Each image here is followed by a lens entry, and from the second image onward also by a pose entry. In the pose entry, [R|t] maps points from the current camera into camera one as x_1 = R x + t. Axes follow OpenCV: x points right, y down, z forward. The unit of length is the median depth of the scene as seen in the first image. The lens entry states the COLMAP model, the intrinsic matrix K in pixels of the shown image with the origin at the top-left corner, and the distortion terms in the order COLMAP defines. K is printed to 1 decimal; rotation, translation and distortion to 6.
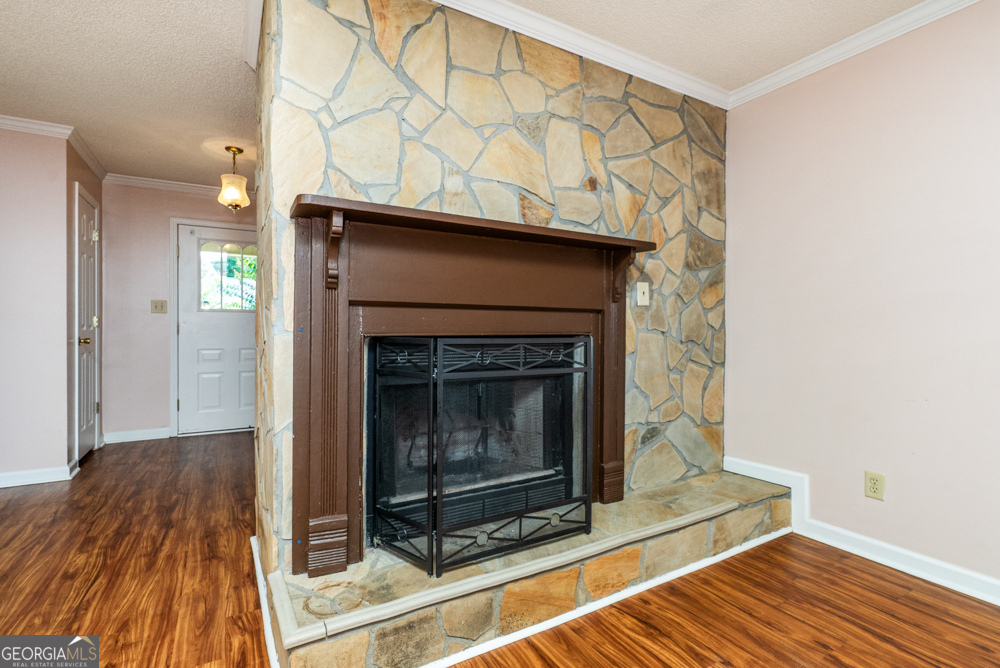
lens RADIAL K [[478.6, 0, 495.5], [0, 478.6, 342.5], [0, 0, 1]] dist [0.000558, 0.000060]
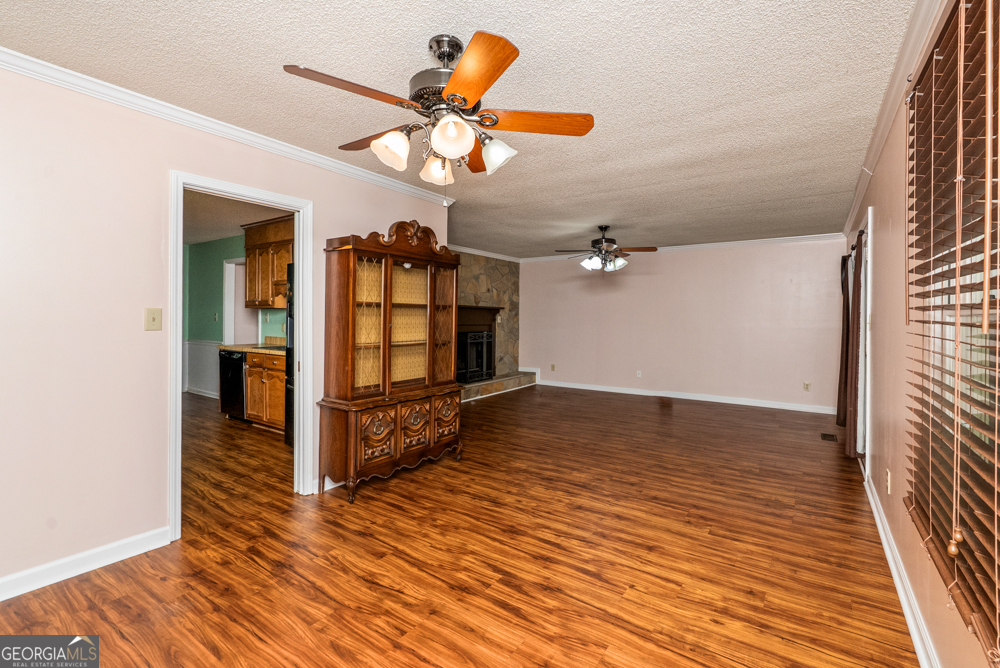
lens RADIAL K [[448.6, 0, 500.5], [0, 448.6, 321.1], [0, 0, 1]] dist [0.000387, 0.000074]
pose [[0.900603, 0.003930, 0.434625, -1.130791], [0.001656, 0.999921, -0.012474, -0.047116], [-0.434639, 0.011954, 0.900525, -2.001970]]
